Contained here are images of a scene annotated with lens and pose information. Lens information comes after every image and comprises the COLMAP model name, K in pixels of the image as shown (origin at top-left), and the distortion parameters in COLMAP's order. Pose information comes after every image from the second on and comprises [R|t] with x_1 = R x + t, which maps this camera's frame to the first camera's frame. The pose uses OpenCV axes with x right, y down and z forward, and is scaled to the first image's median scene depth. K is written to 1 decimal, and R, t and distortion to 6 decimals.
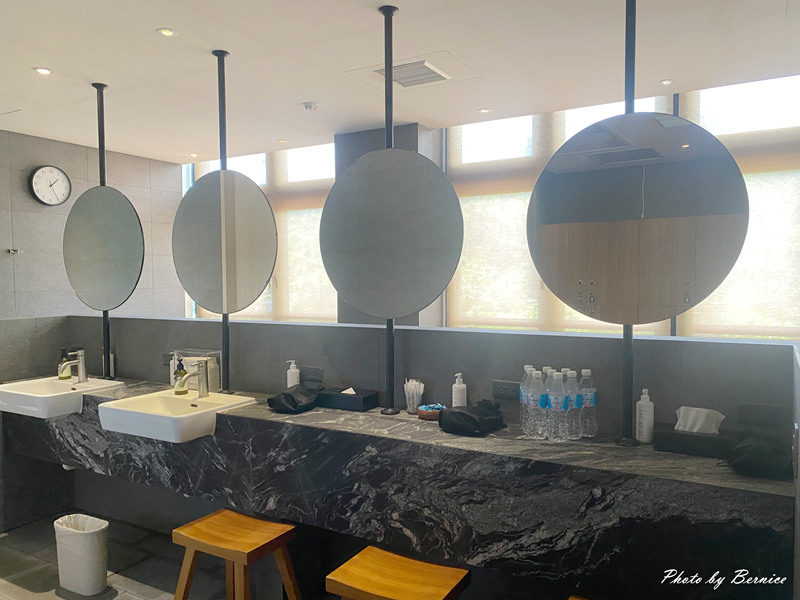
lens RADIAL K [[627.1, 0, 400.0], [0, 627.1, 300.0], [0, 0, 1]] dist [-0.011640, 0.002654]
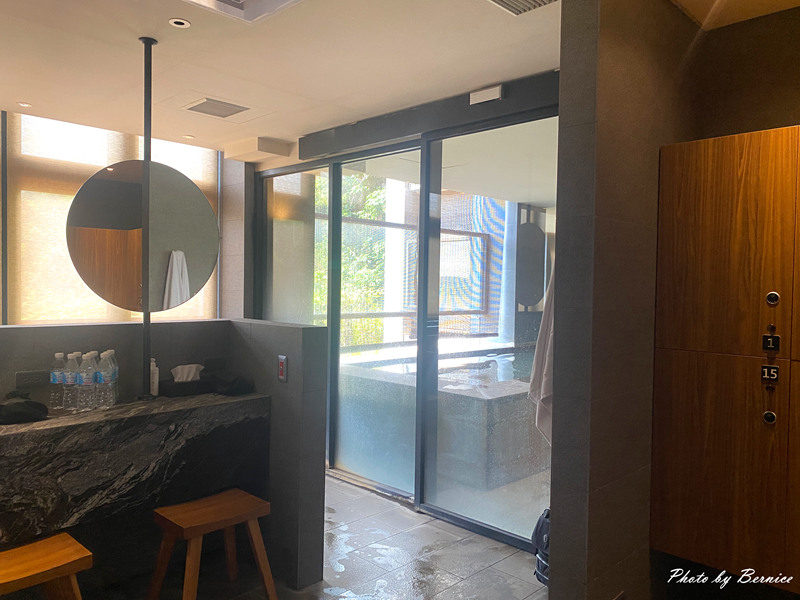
lens RADIAL K [[630.1, 0, 400.0], [0, 630.1, 300.0], [0, 0, 1]] dist [0.008575, 0.007333]
pose [[0.277434, -0.024872, 0.960423, -0.842363], [0.031998, 0.999349, 0.016637, 0.006622], [-0.960212, 0.026116, 0.278050, 0.078157]]
